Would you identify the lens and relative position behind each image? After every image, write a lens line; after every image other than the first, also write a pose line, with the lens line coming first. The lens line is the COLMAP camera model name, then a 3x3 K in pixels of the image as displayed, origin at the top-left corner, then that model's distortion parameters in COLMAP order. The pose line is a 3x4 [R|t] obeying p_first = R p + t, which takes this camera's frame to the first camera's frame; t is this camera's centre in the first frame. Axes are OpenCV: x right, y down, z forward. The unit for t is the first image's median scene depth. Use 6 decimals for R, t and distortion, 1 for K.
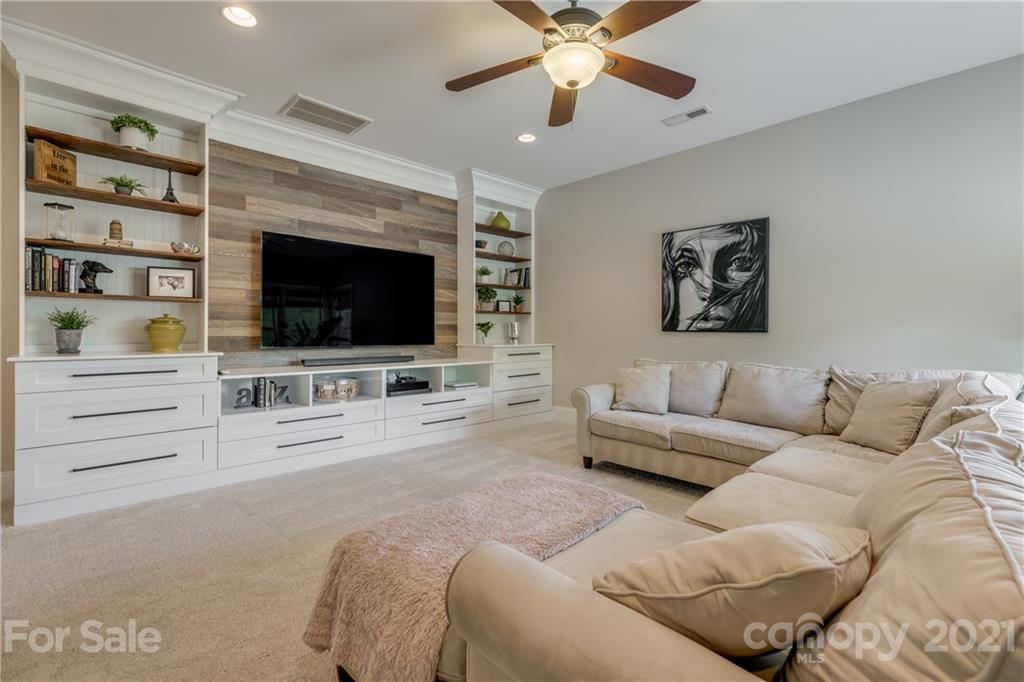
lens RADIAL K [[460.2, 0, 512.5], [0, 460.2, 334.1], [0, 0, 1]] dist [0.002668, -0.001021]
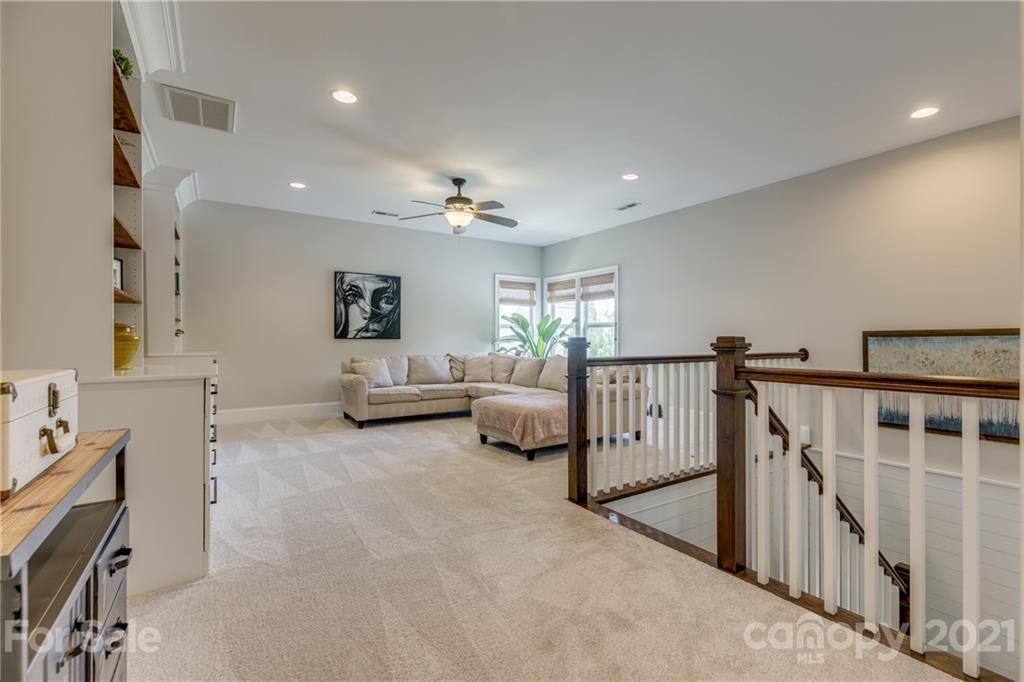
lens RADIAL K [[460.2, 0, 511.0], [0, 460.2, 344.1], [0, 0, 1]] dist [0.002668, -0.001021]
pose [[0.198682, -0.017192, 0.979913, -1.069330], [0.009243, 0.999835, 0.015668, -0.007128], [-0.980020, 0.005944, 0.198808, 0.181792]]
